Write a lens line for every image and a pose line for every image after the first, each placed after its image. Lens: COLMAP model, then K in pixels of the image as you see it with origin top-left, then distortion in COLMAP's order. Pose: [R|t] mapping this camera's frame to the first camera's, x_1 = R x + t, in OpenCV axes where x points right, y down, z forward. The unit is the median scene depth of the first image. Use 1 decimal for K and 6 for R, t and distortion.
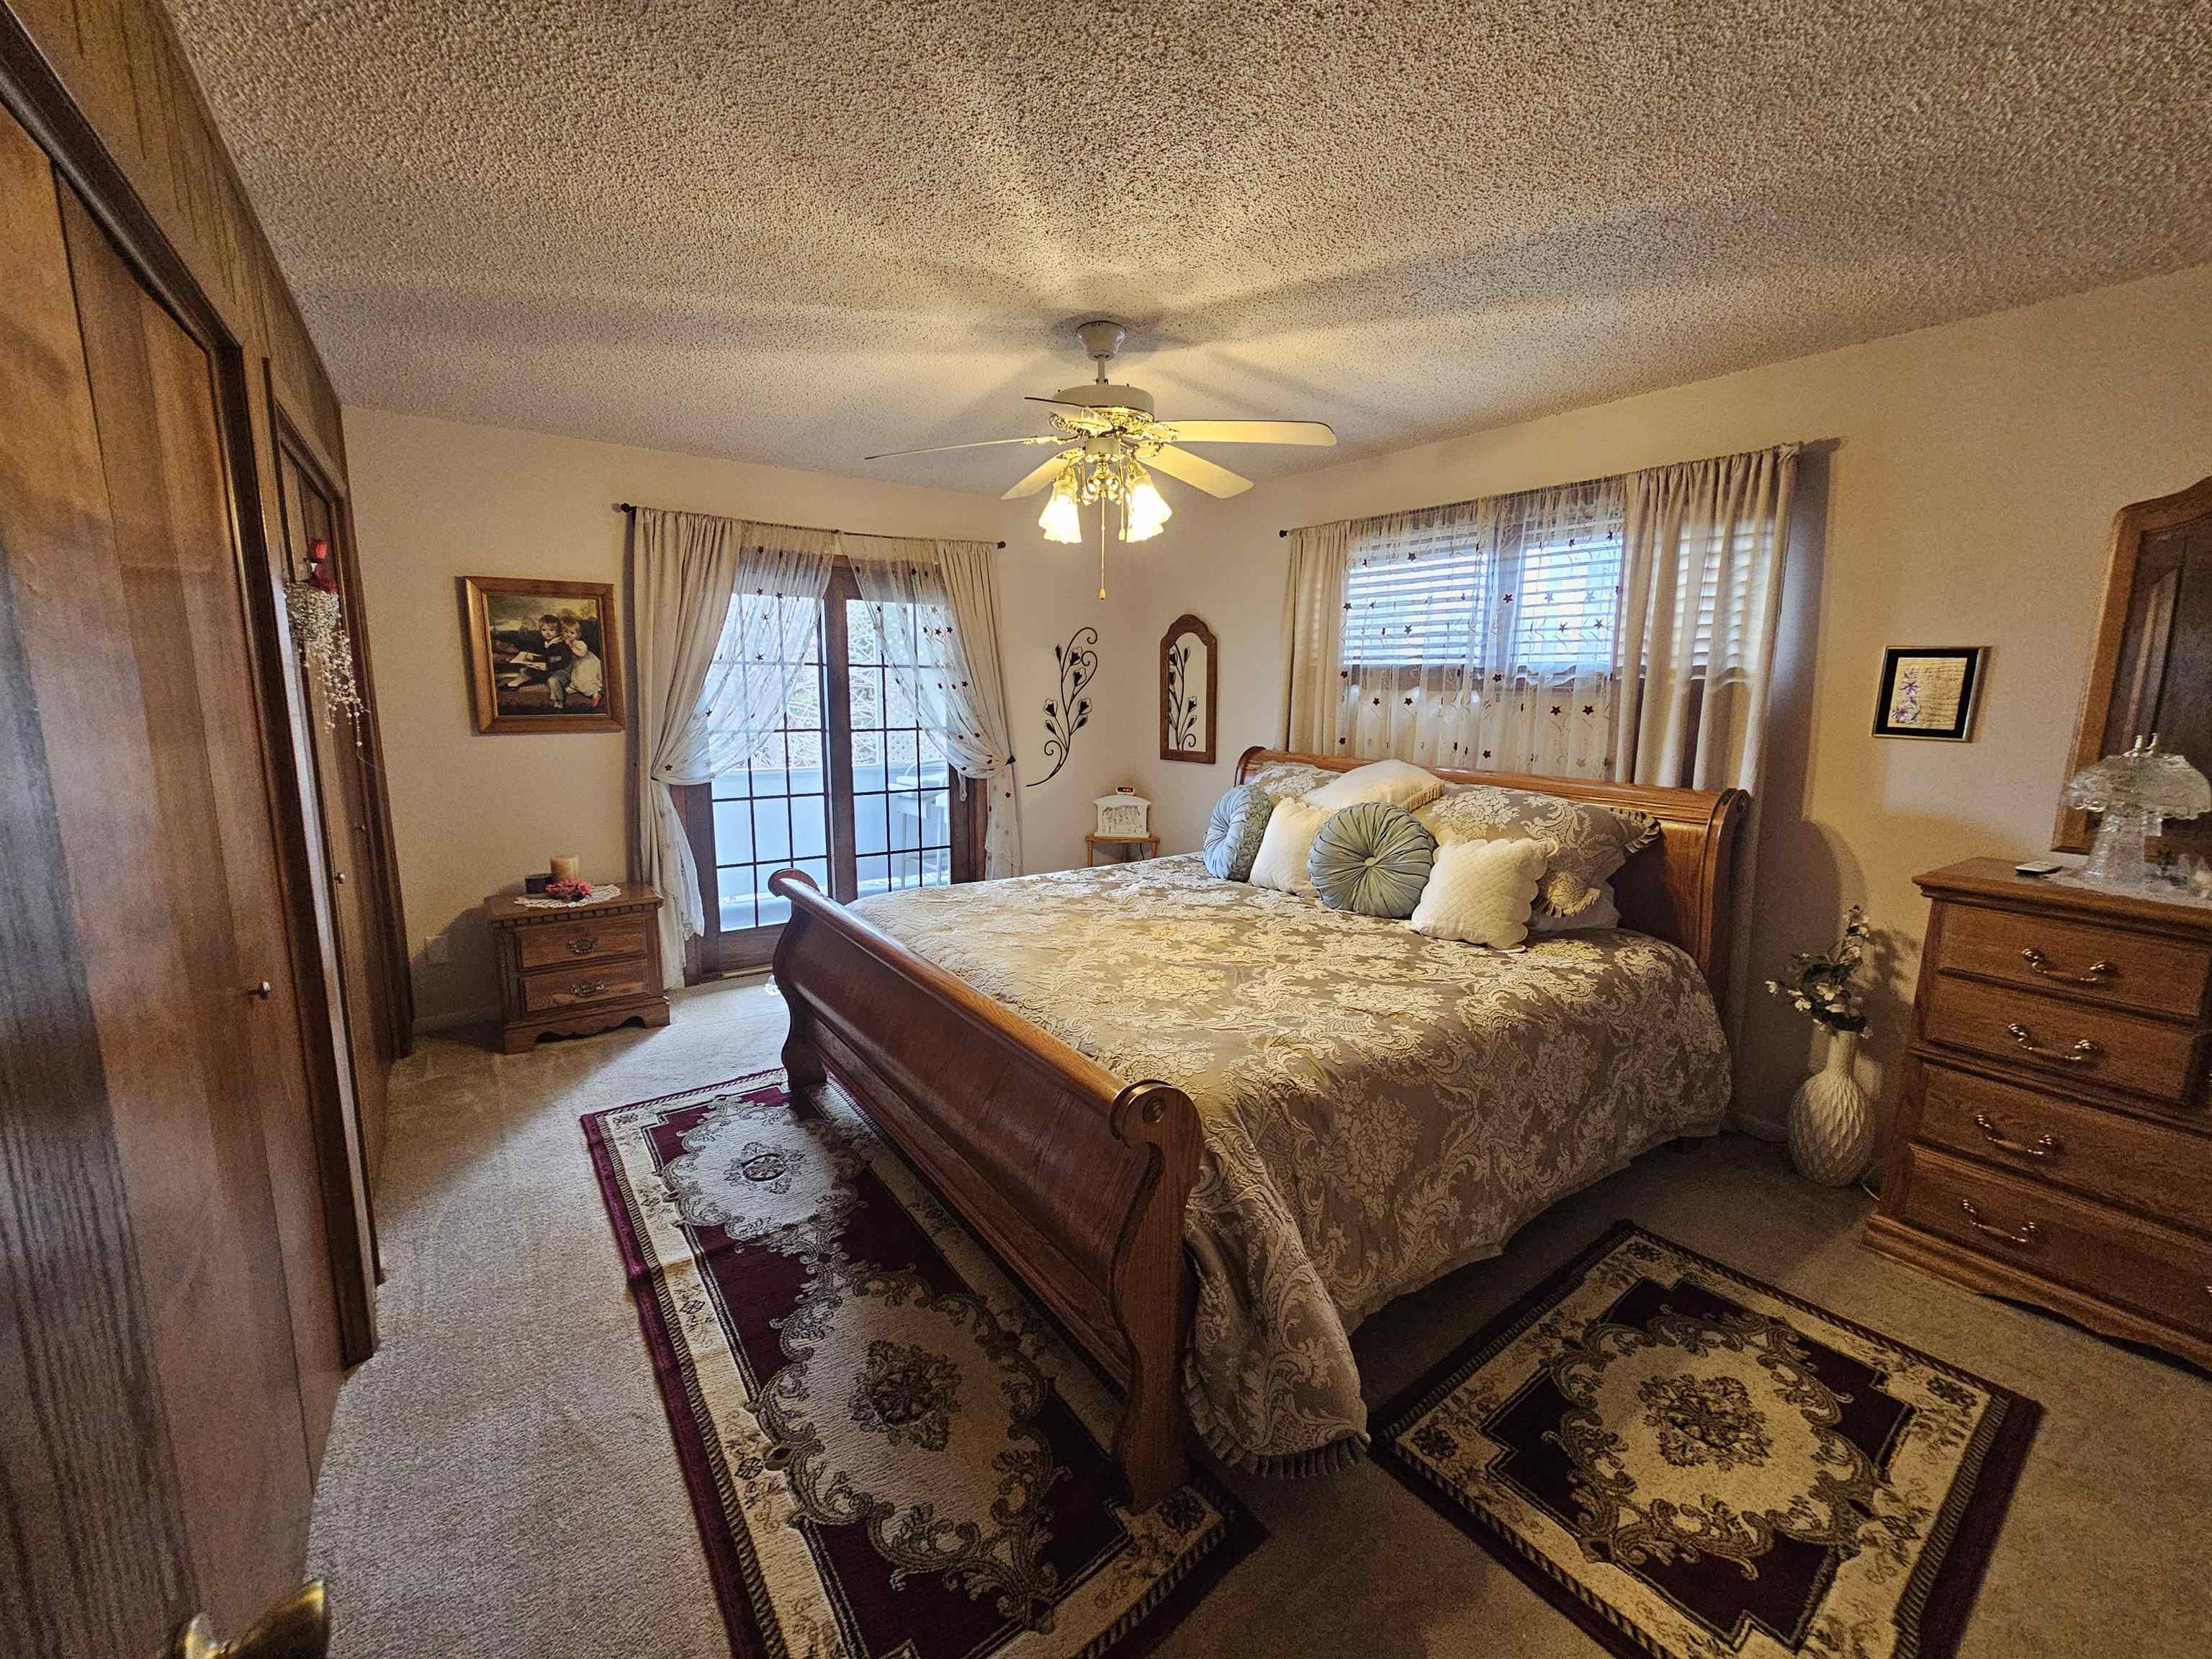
lens RADIAL K [[900.2, 0, 1102.9], [0, 900.2, 821.8], [0, 0, 1]] dist [-0.000365, -0.000031]
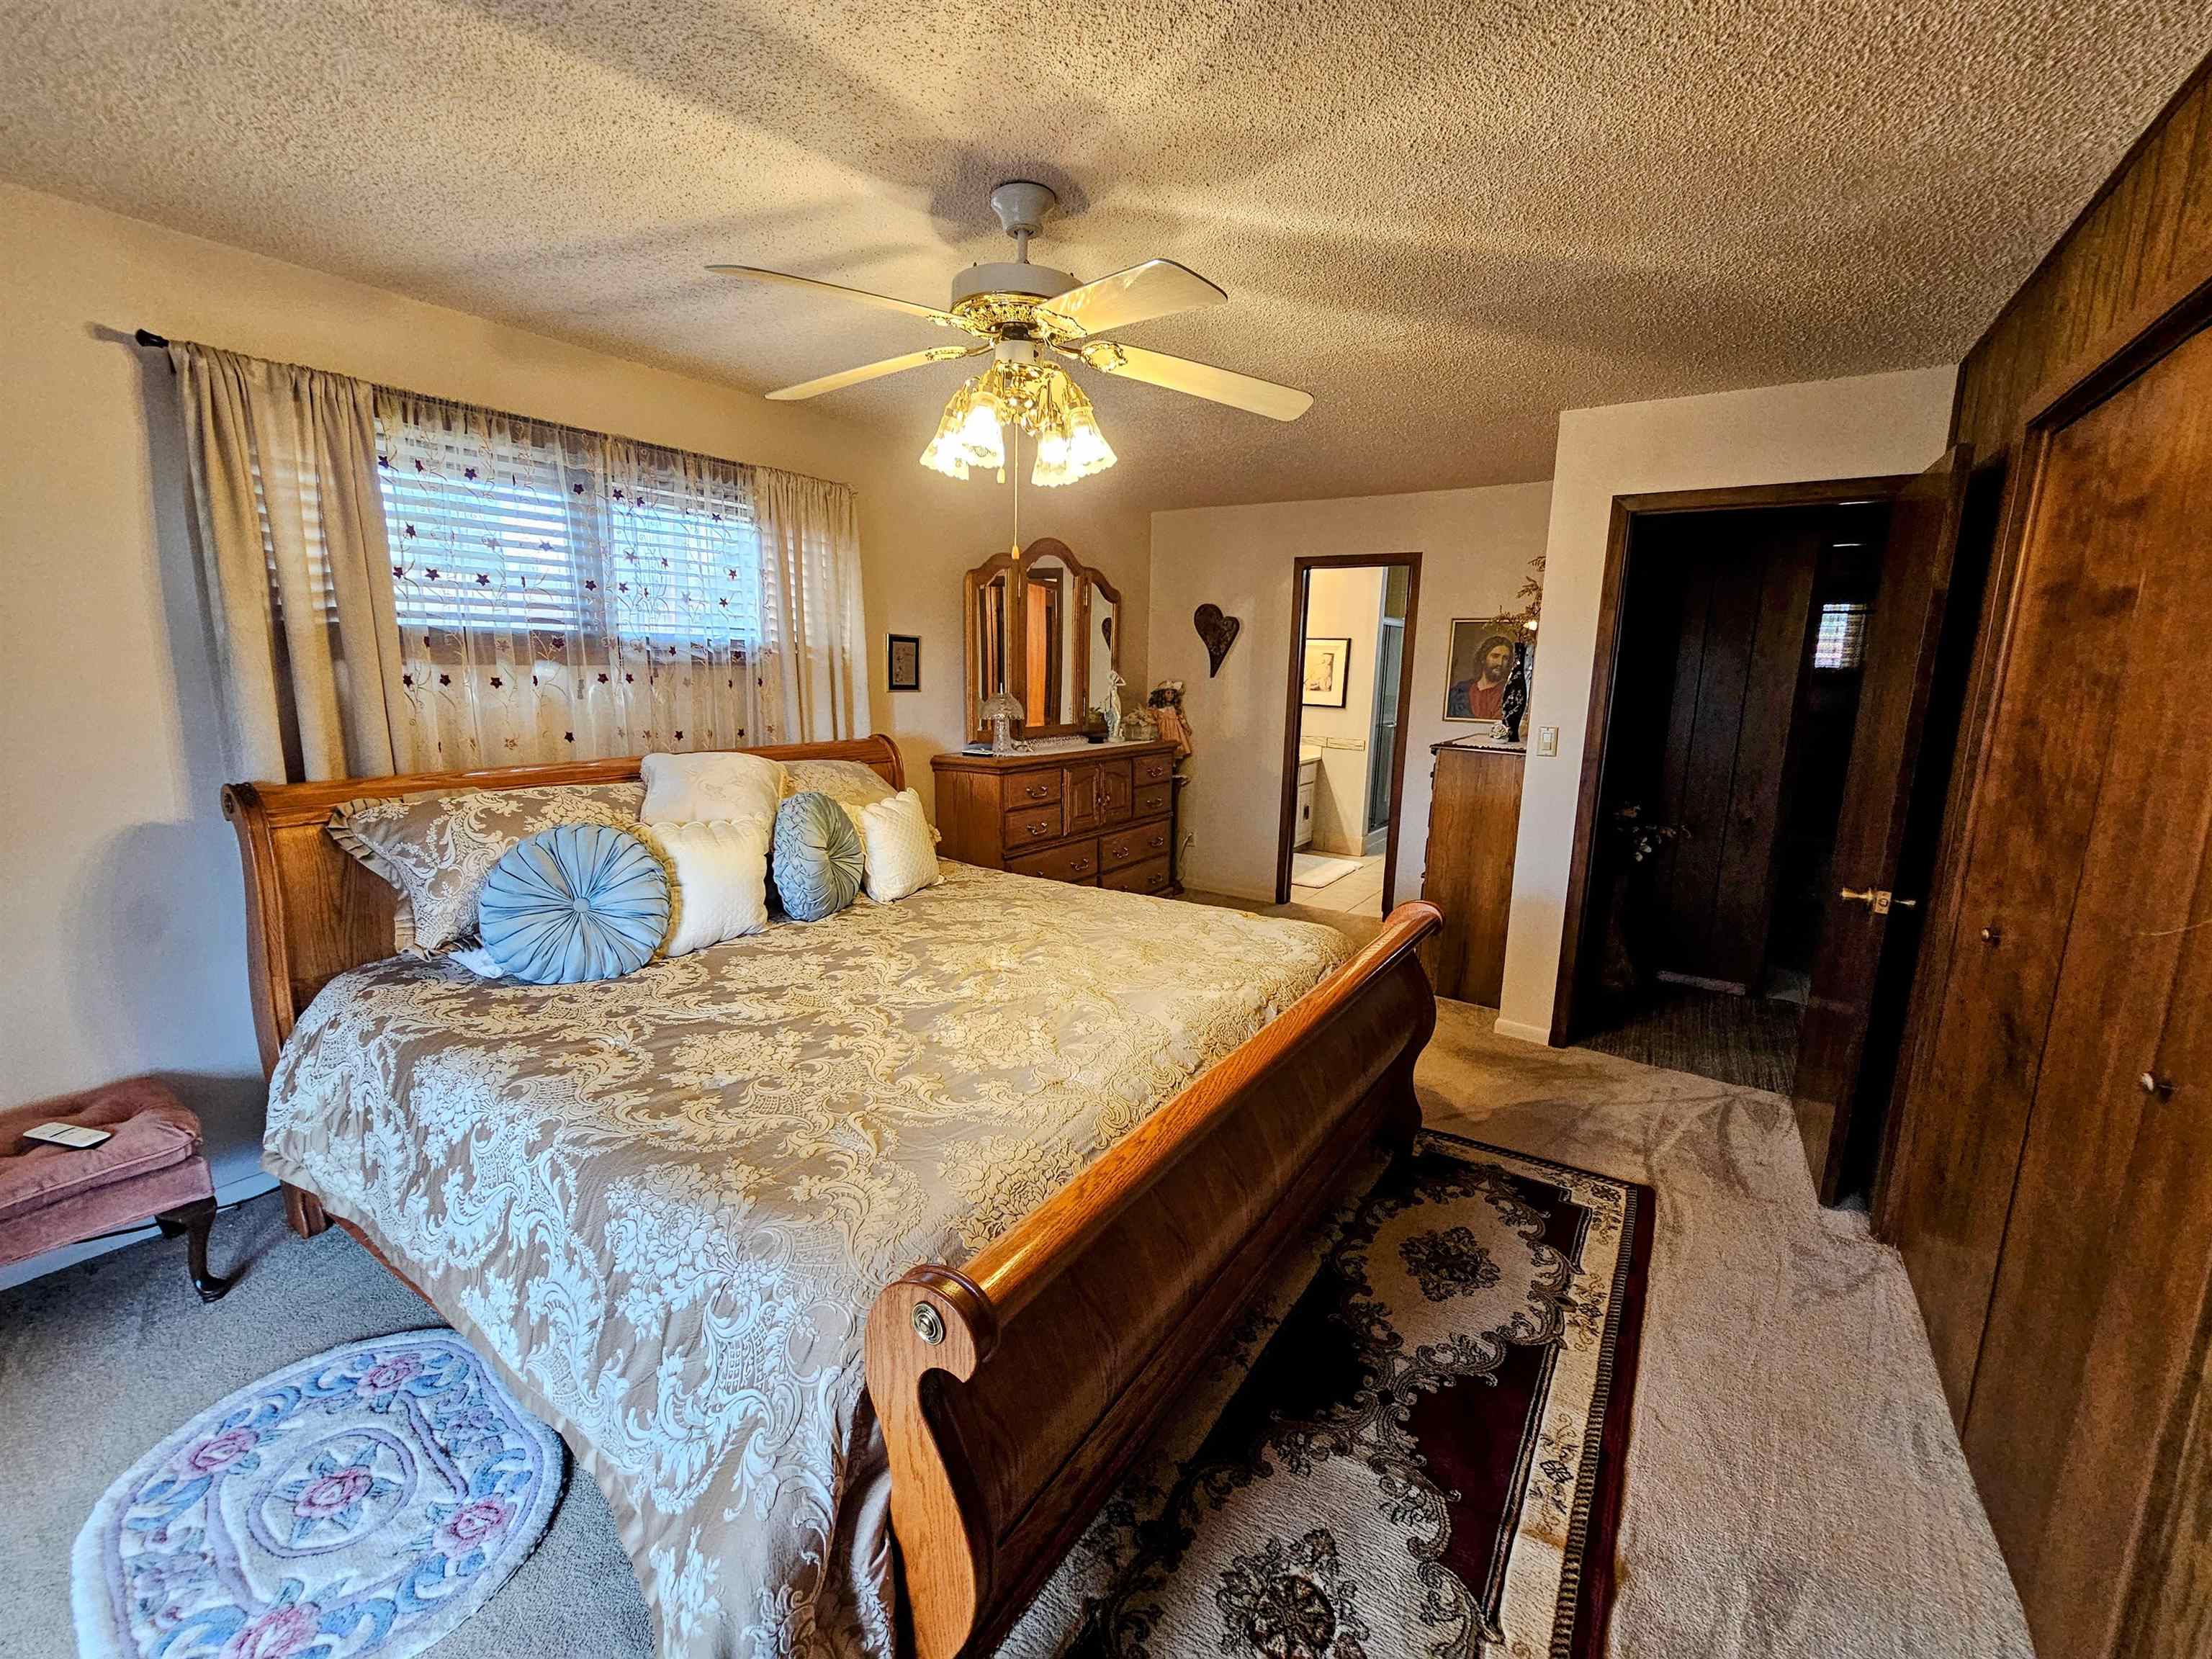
lens RADIAL K [[900.2, 0, 1099.1], [0, 900.2, 816.9], [0, 0, 1]] dist [-0.000365, -0.000031]
pose [[-0.352908, -0.174969, 0.919153, -0.856751], [0.125591, 0.964612, 0.231844, -0.230940], [-0.927191, 0.197257, -0.318445, 1.374976]]
